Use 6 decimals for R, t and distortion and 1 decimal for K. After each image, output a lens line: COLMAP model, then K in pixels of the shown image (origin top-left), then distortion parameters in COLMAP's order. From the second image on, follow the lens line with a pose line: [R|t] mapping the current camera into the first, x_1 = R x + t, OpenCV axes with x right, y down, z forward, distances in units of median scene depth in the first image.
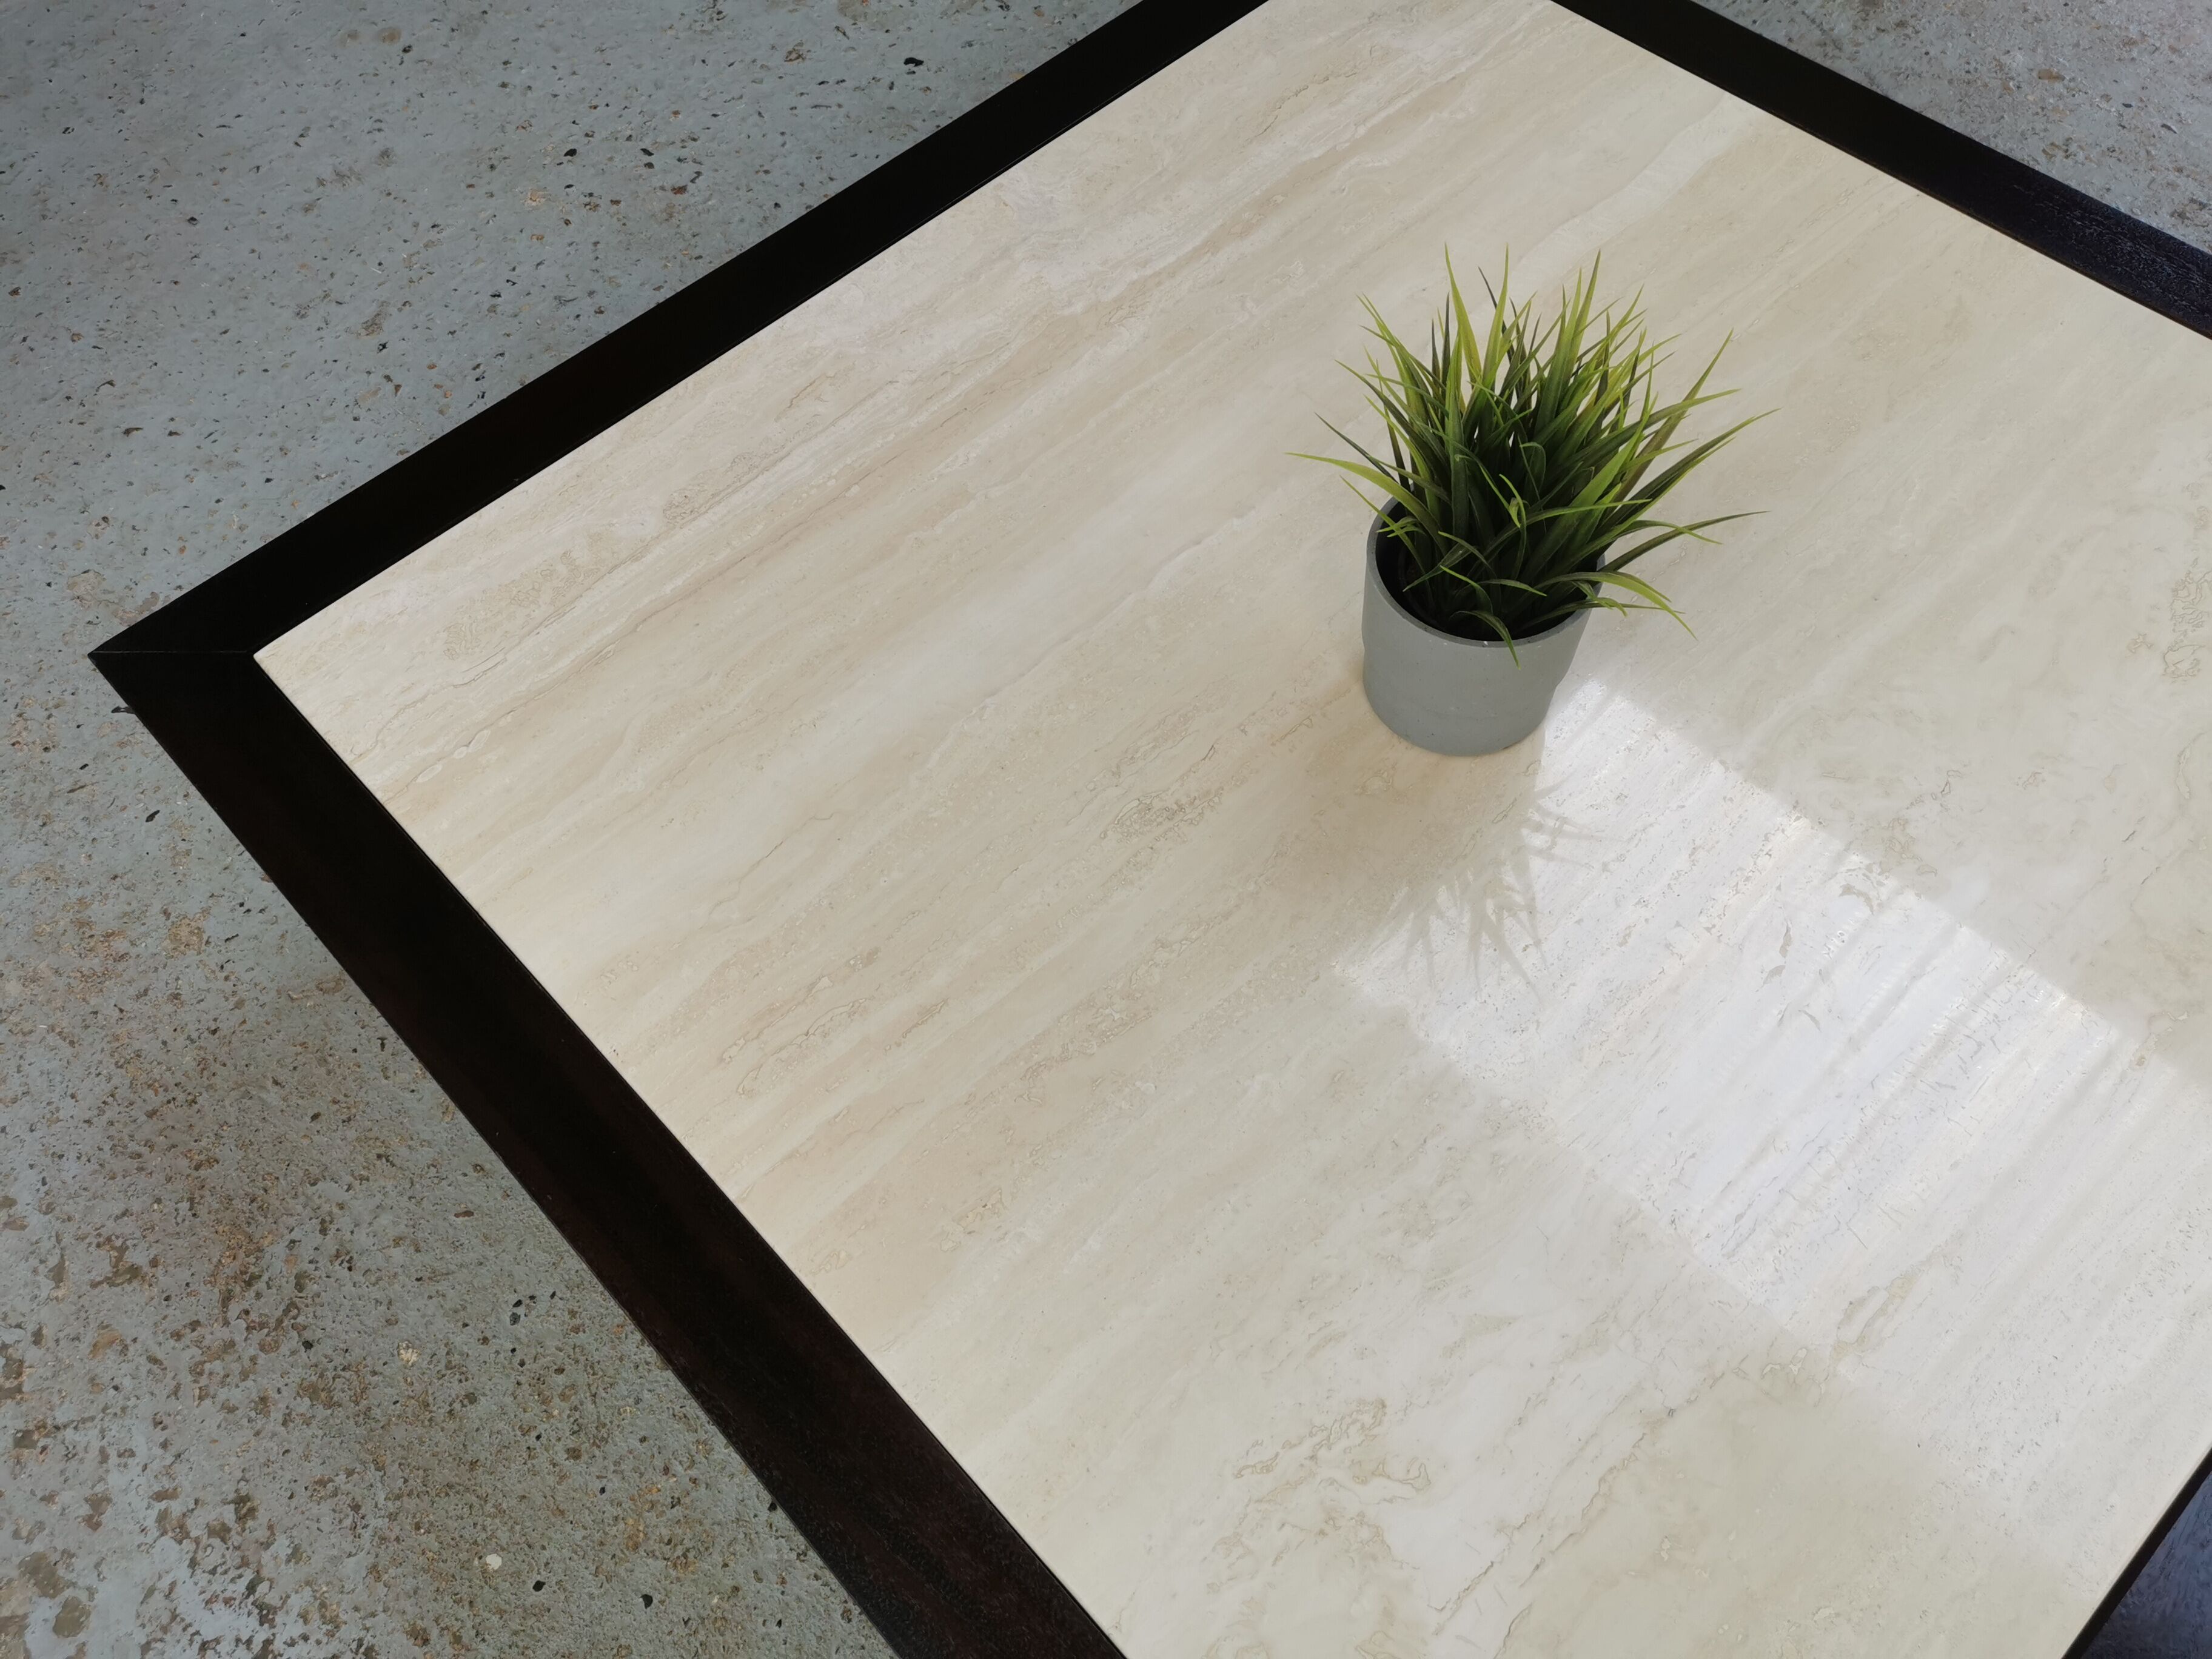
lens RADIAL K [[1722.2, 0, 1100.5], [0, 1722.2, 835.4], [0, 0, 1]] dist [0.053870, -0.057870]
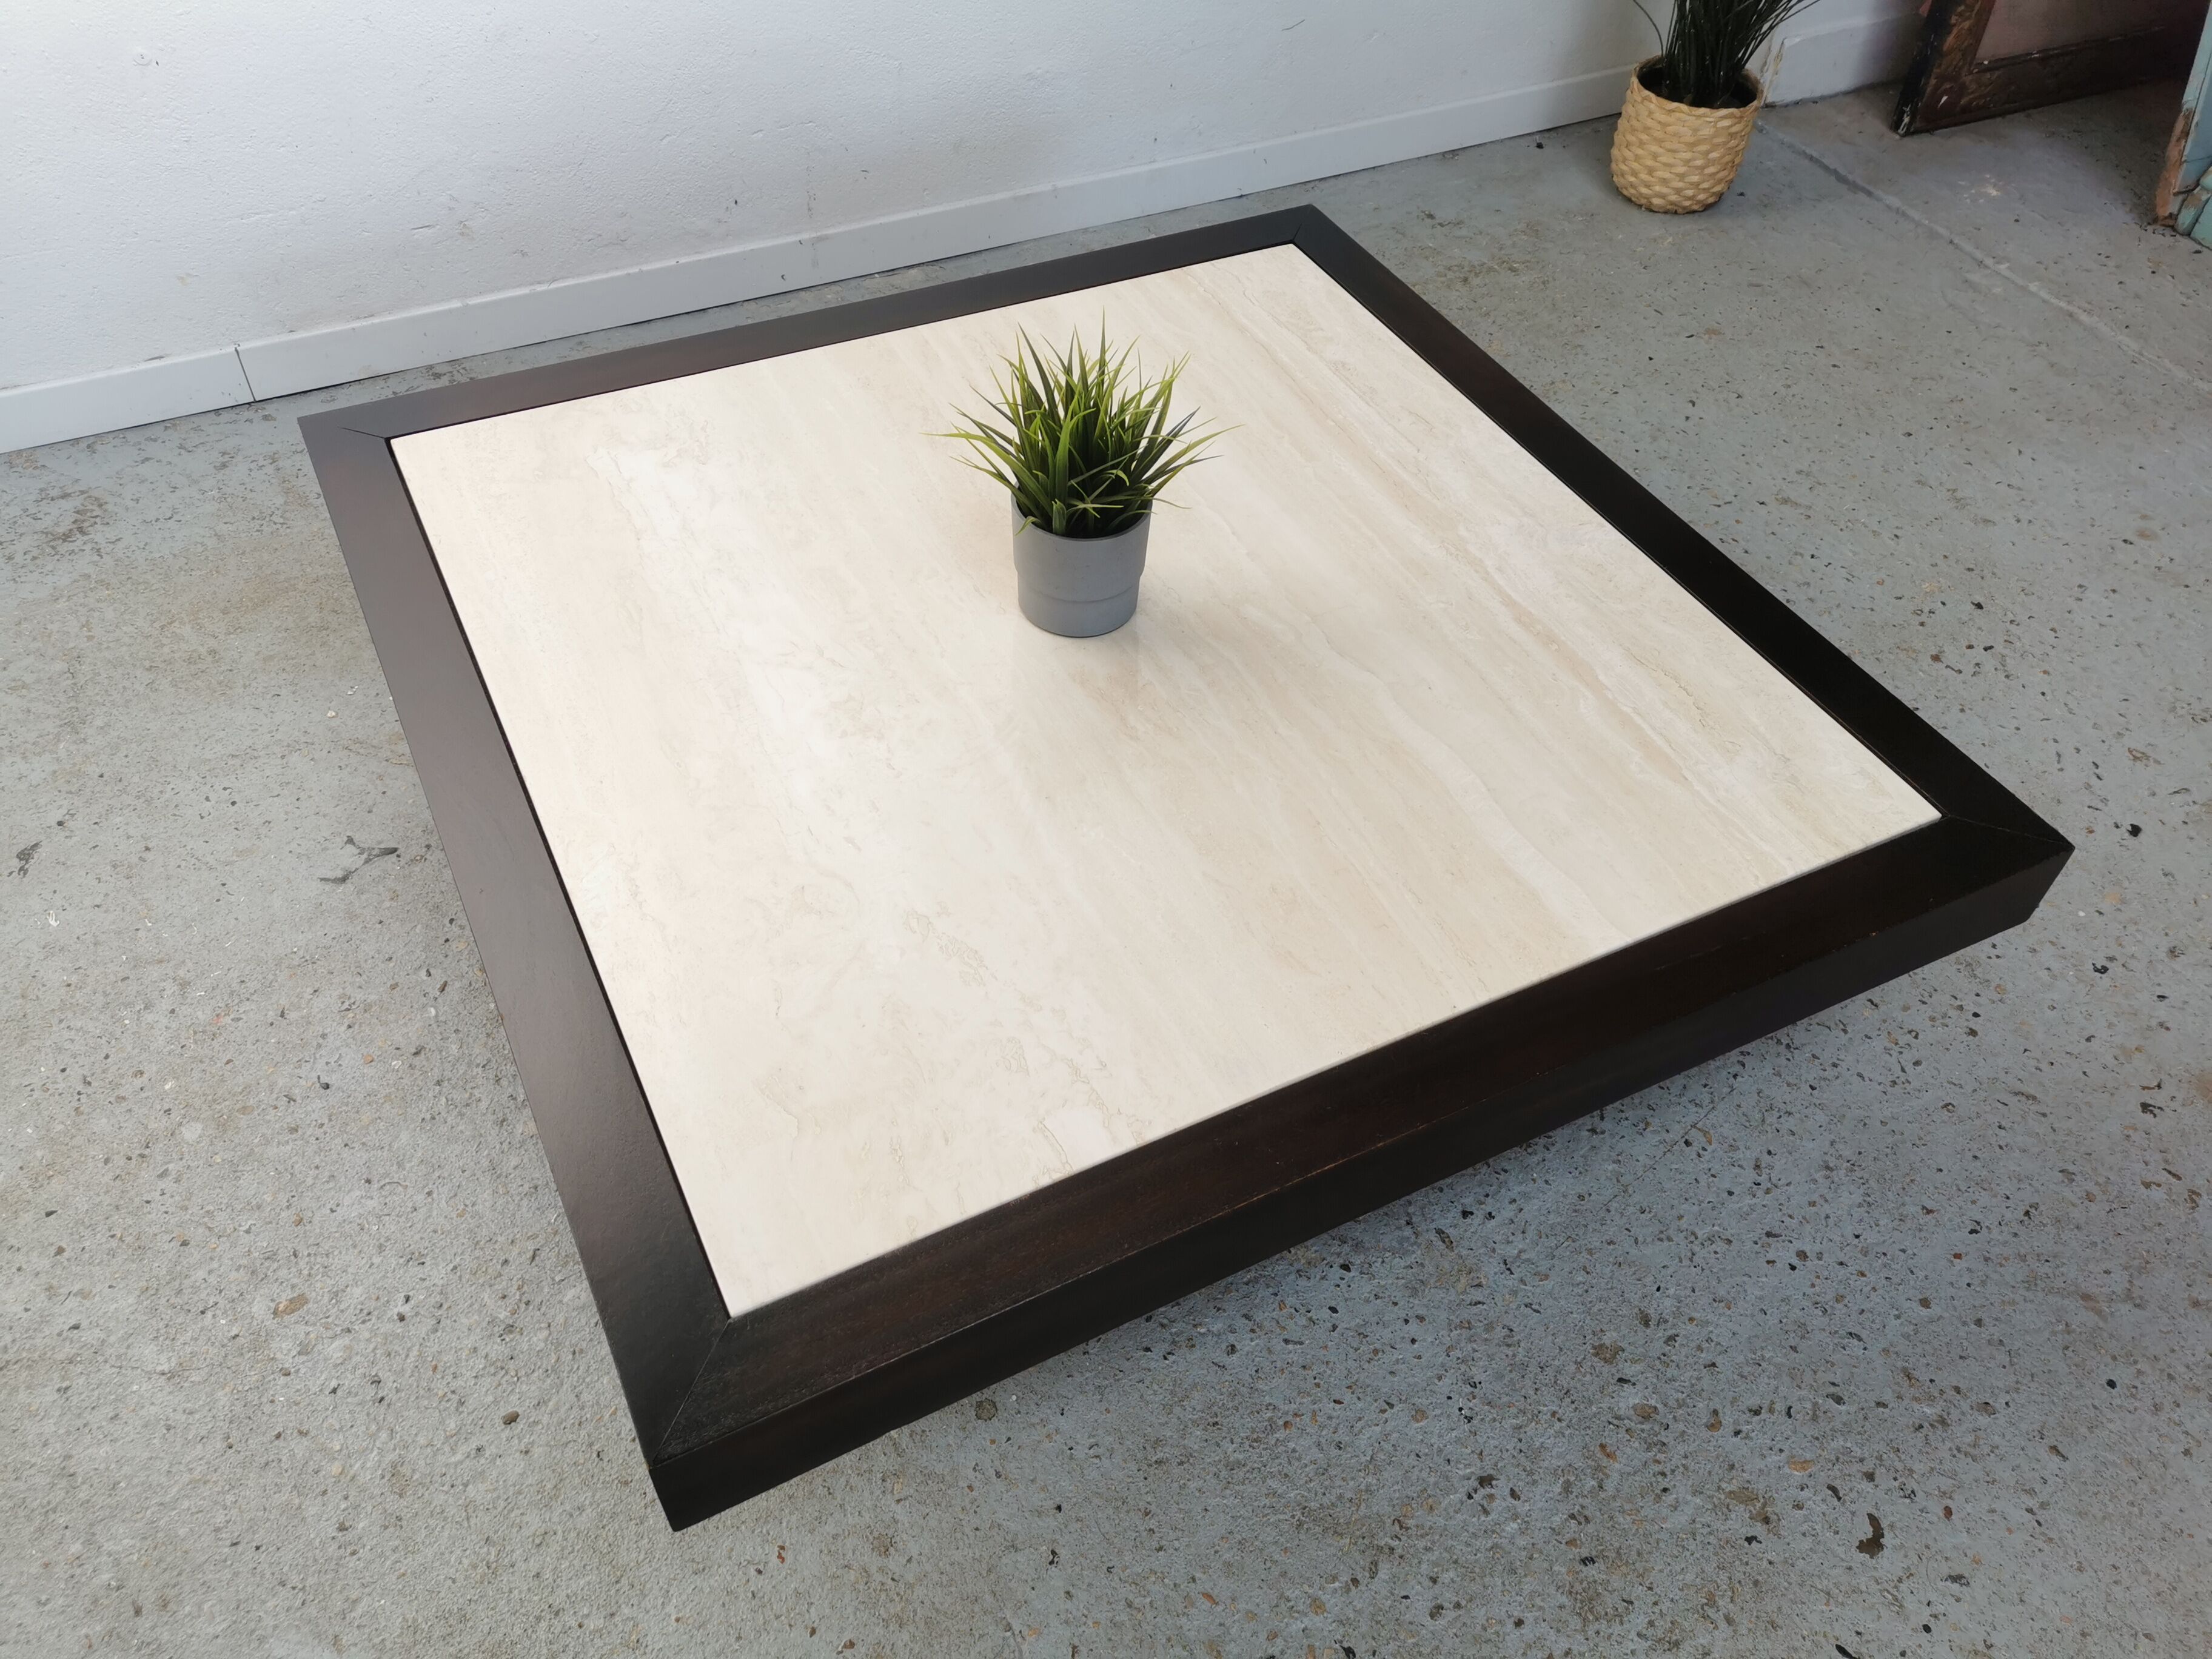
lens RADIAL K [[1722.2, 0, 1107.1], [0, 1722.2, 816.8], [0, 0, 1]] dist [0.053870, -0.057870]
pose [[-0.287637, 0.711484, -0.641137, 1.250418], [-0.834802, 0.141870, 0.531958, -0.854105], [0.469437, 0.688233, 0.553141, 0.260874]]
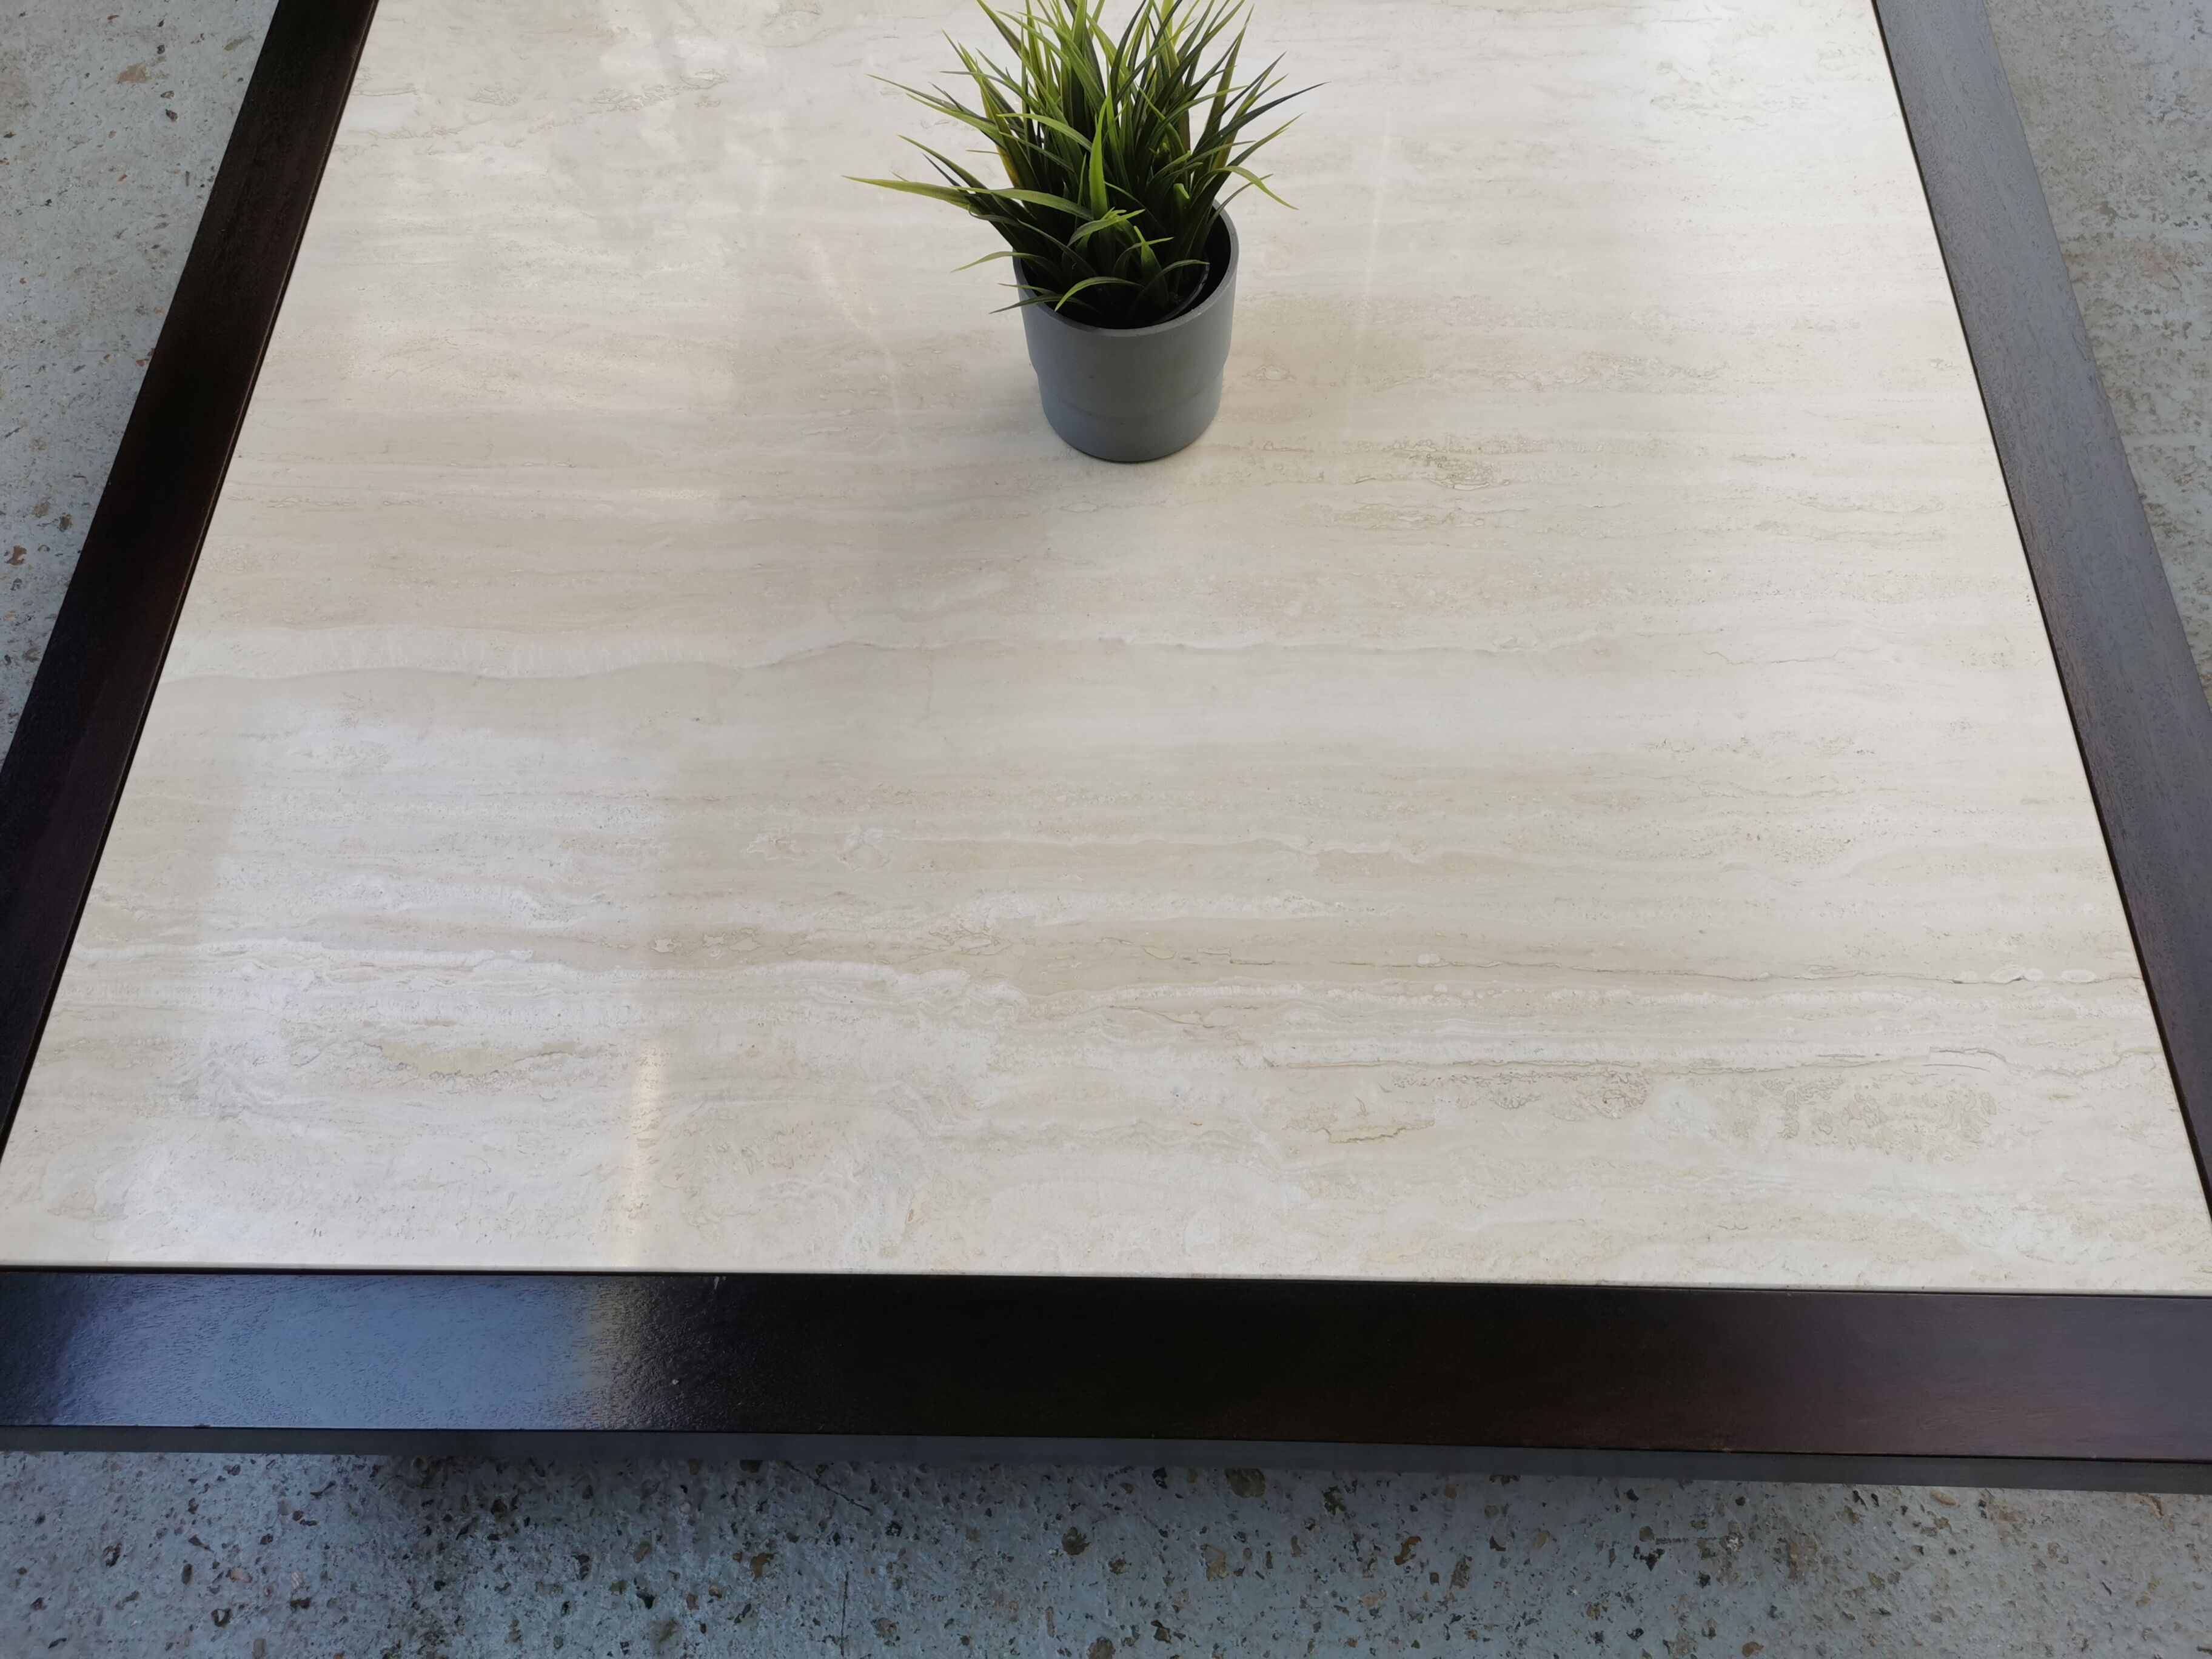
lens RADIAL K [[1722.2, 0, 1102.4], [0, 1722.2, 809.1], [0, 0, 1]] dist [0.053870, -0.057870]
pose [[-0.705327, -0.588218, 0.395618, -0.314689], [0.640424, -0.289473, 0.711380, -0.846865], [-0.303926, 0.755119, 0.580883, 0.550470]]
